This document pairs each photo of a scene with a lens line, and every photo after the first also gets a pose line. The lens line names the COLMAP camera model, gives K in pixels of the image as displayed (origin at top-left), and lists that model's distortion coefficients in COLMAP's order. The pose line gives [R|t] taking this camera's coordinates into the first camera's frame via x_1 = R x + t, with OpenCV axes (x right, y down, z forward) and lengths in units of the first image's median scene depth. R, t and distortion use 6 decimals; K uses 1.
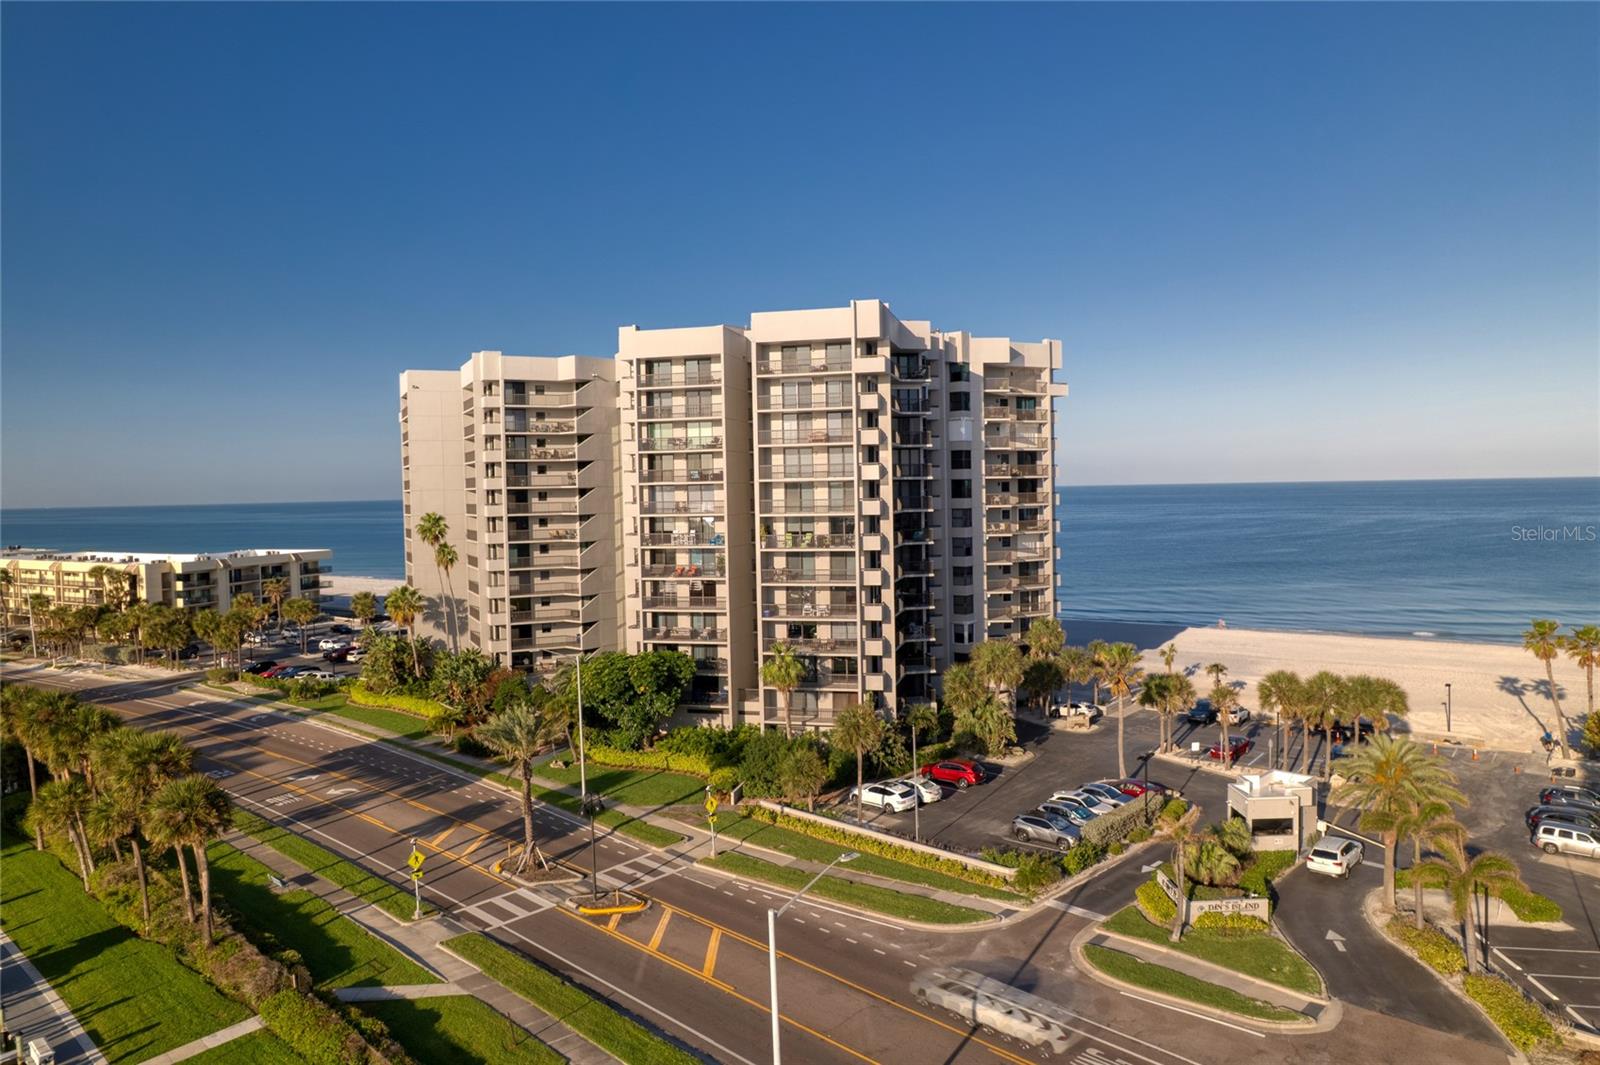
lens RADIAL K [[1145.8, 0, 800.0], [0, 1145.8, 532.5], [0, 0, 1]] dist [-0.043556, -0.000313]
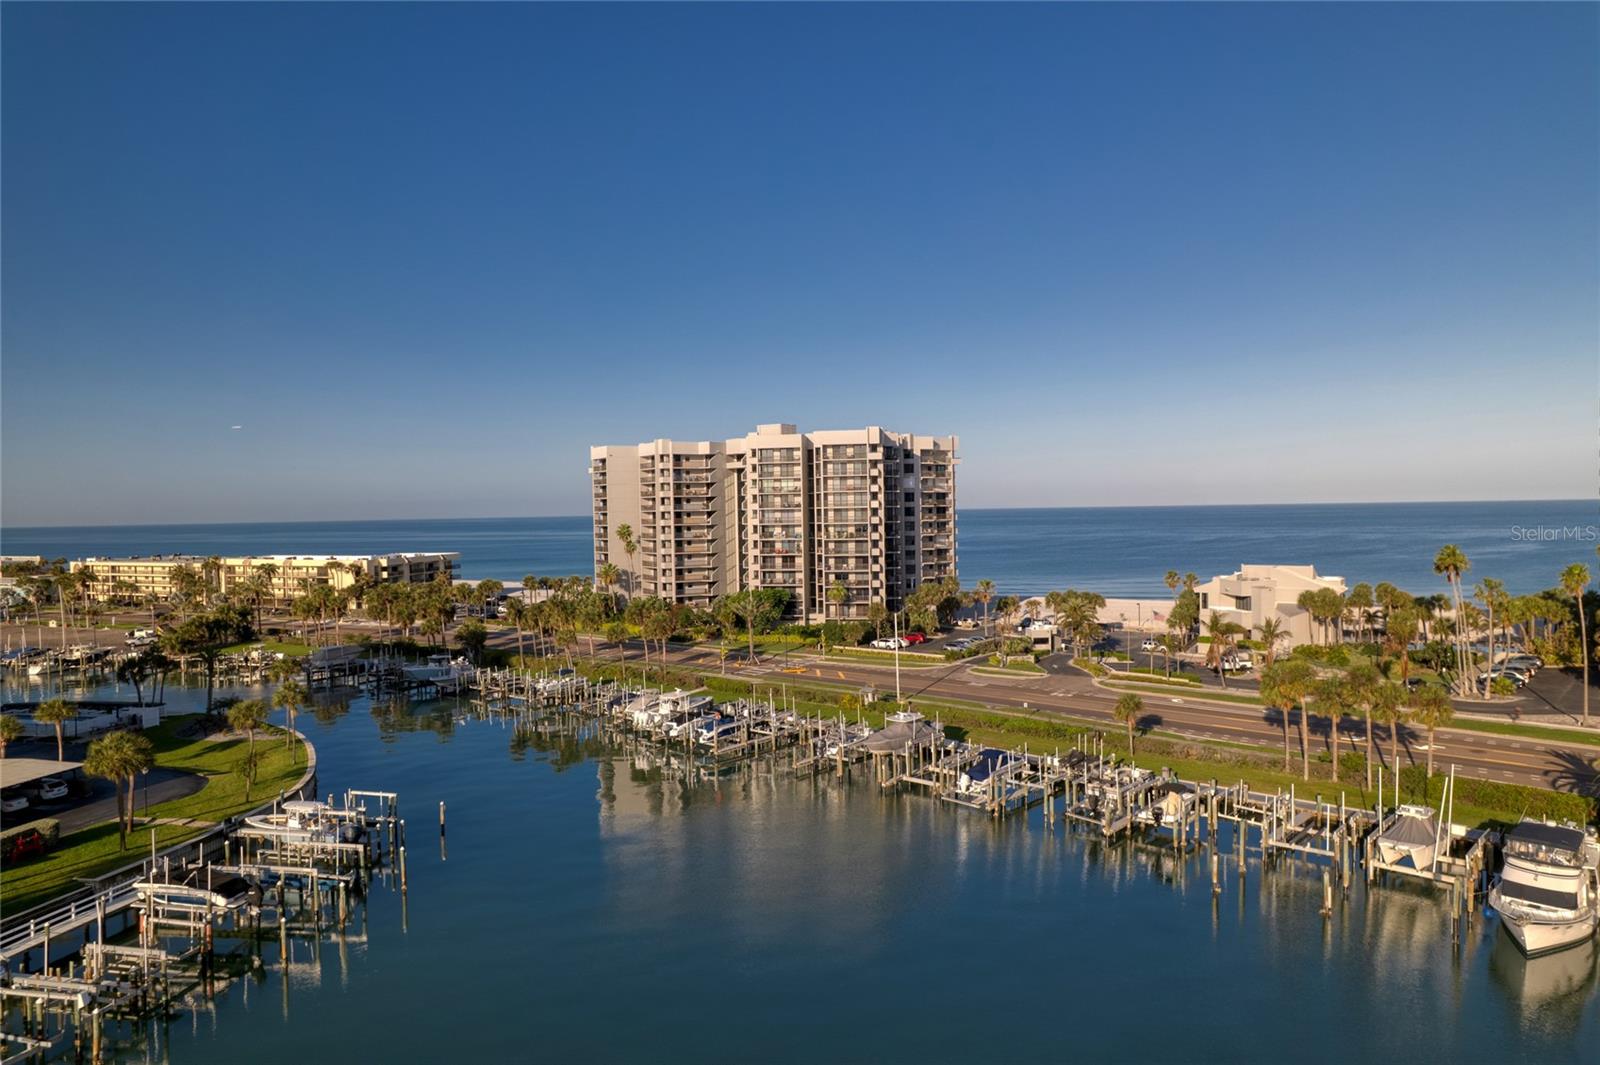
lens RADIAL K [[1145.8, 0, 800.0], [0, 1145.8, 532.5], [0, 0, 1]] dist [-0.043556, -0.000313]
pose [[0.995472, 0.000103, 0.095055, -0.260955], [0.001751, 0.999810, -0.019427, 0.040032], [-0.095039, 0.019506, 0.995282, -1.060995]]
